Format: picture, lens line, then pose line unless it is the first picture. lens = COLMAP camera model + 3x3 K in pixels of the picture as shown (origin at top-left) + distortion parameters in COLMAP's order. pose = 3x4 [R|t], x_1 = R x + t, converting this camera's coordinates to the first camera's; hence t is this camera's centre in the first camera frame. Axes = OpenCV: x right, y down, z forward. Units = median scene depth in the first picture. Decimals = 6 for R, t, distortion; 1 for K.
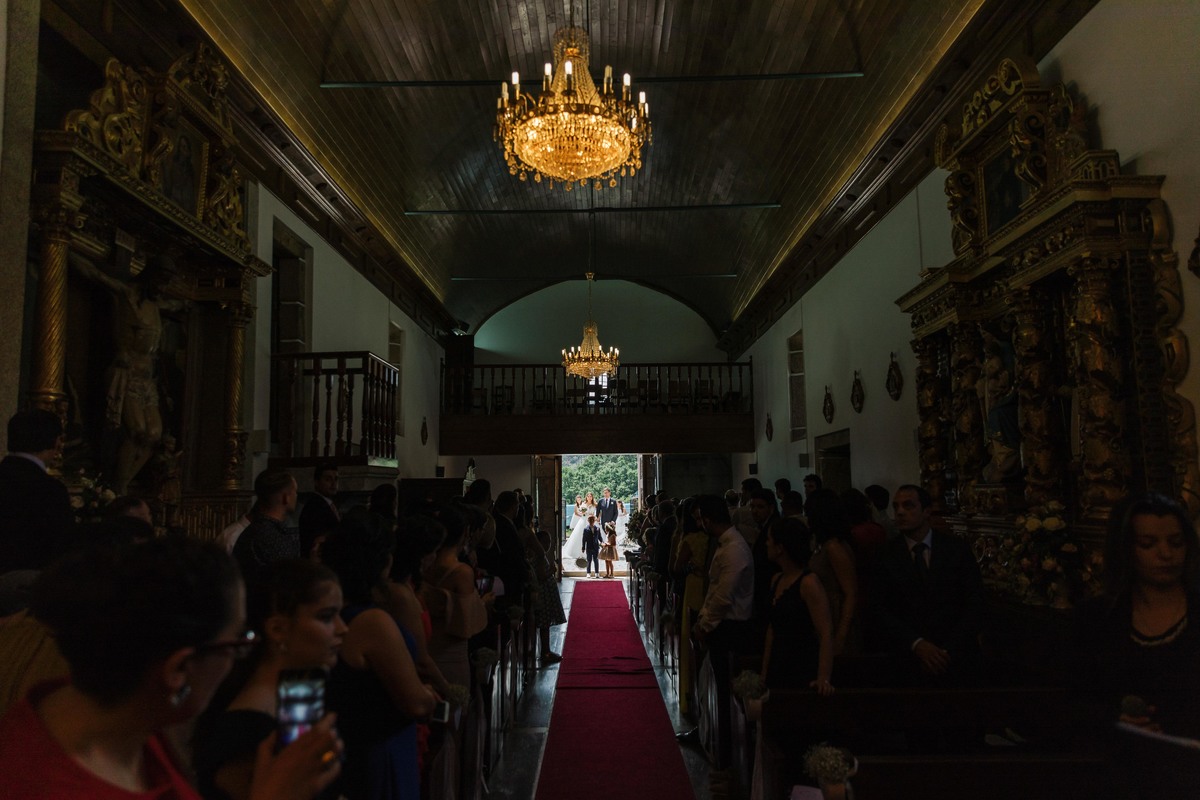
lens RADIAL K [[972.8, 0, 602.8], [0, 972.8, 367.8], [0, 0, 1]] dist [0.023000, -0.007698]
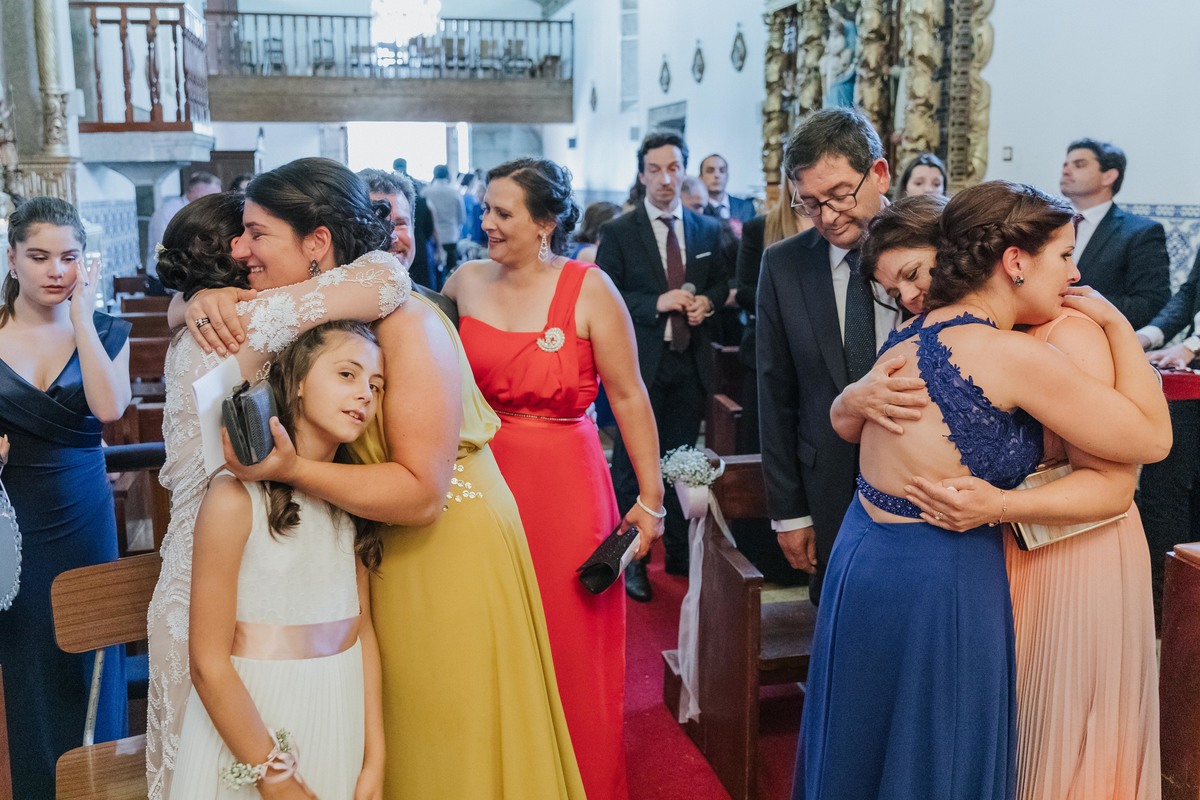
lens RADIAL K [[1168.8, 0, 600.0], [0, 1168.8, 400.0], [0, 0, 1]] dist [0.008168, 0.000784]
pose [[0.979115, -0.033409, 0.200544, -0.123082], [-0.030951, 0.950413, 0.309446, -0.018914], [-0.200938, -0.309190, 0.929530, -0.258717]]
